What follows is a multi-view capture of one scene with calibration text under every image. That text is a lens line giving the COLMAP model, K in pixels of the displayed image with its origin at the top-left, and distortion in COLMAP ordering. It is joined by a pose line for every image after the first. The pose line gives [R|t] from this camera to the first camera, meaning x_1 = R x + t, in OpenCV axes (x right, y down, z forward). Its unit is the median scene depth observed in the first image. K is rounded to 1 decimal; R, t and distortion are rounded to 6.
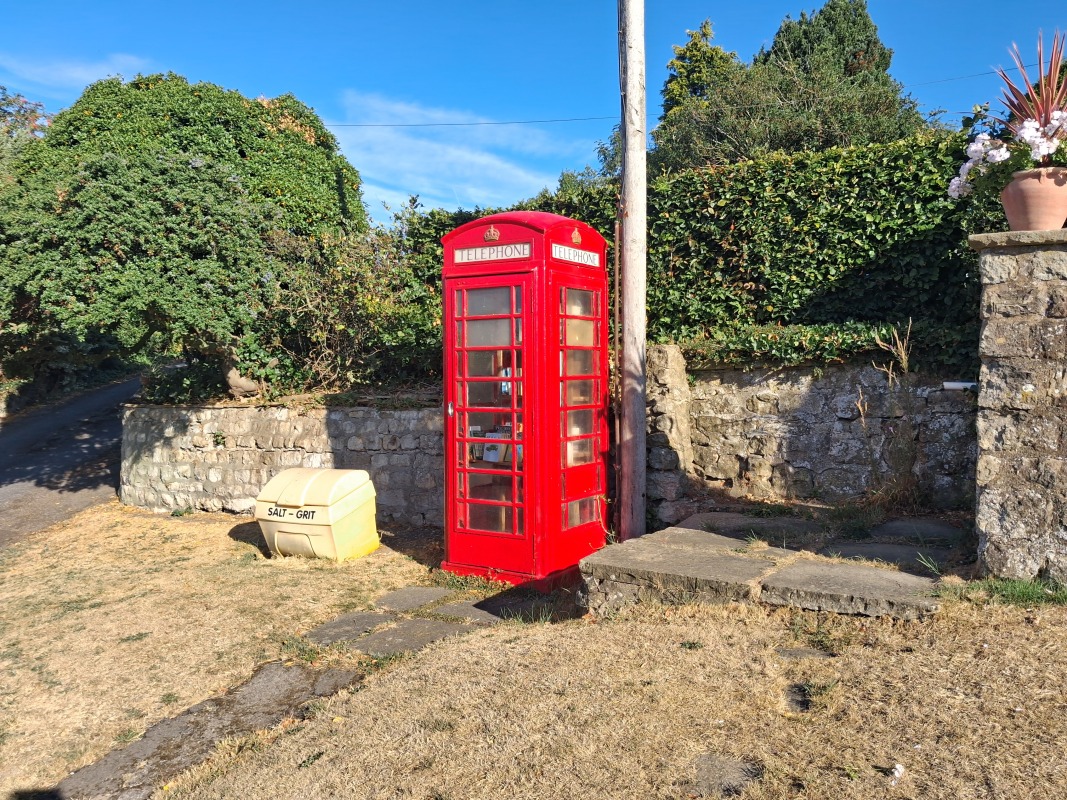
lens RADIAL K [[790.0, 0, 533.5], [0, 790.0, 400.0], [0, 0, 1]] dist [0.040419, -0.058131]
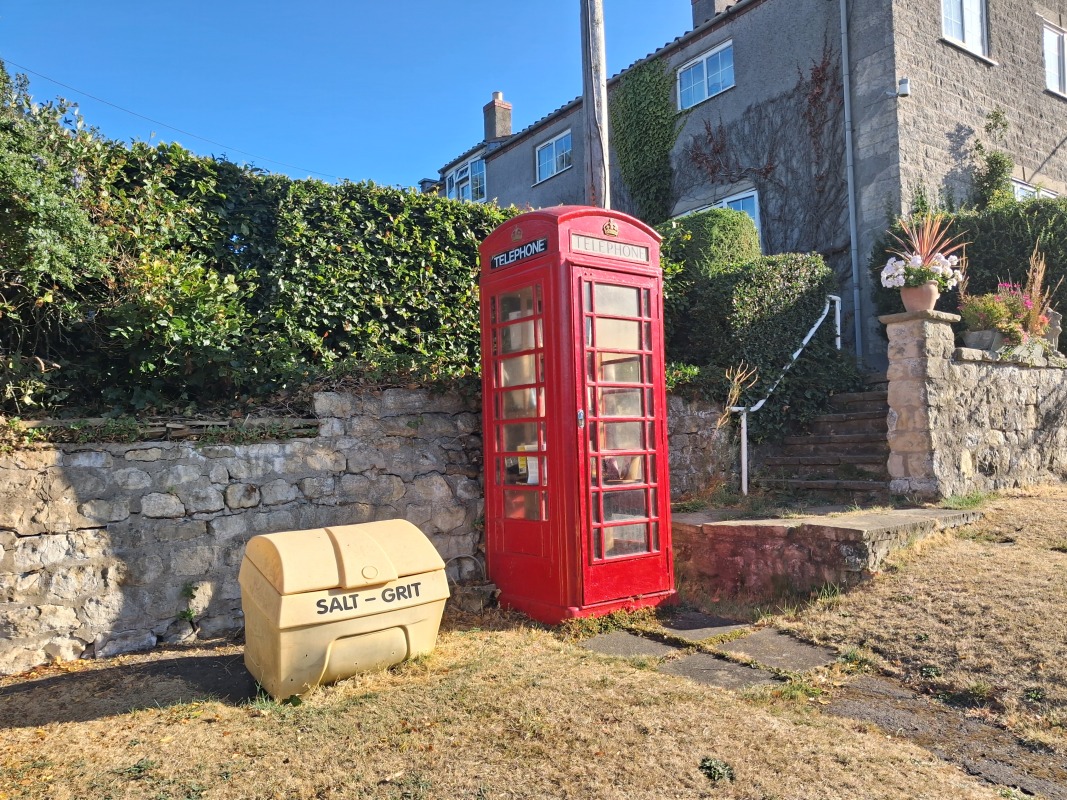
lens RADIAL K [[790.4, 0, 561.6], [0, 790.4, 402.4], [0, 0, 1]] dist [0.012084, -0.003866]
pose [[0.371725, 0.046320, 0.927187, -0.675959], [0.057310, 0.995704, -0.072720, 0.041101], [-0.926572, 0.080169, 0.367474, 0.537259]]
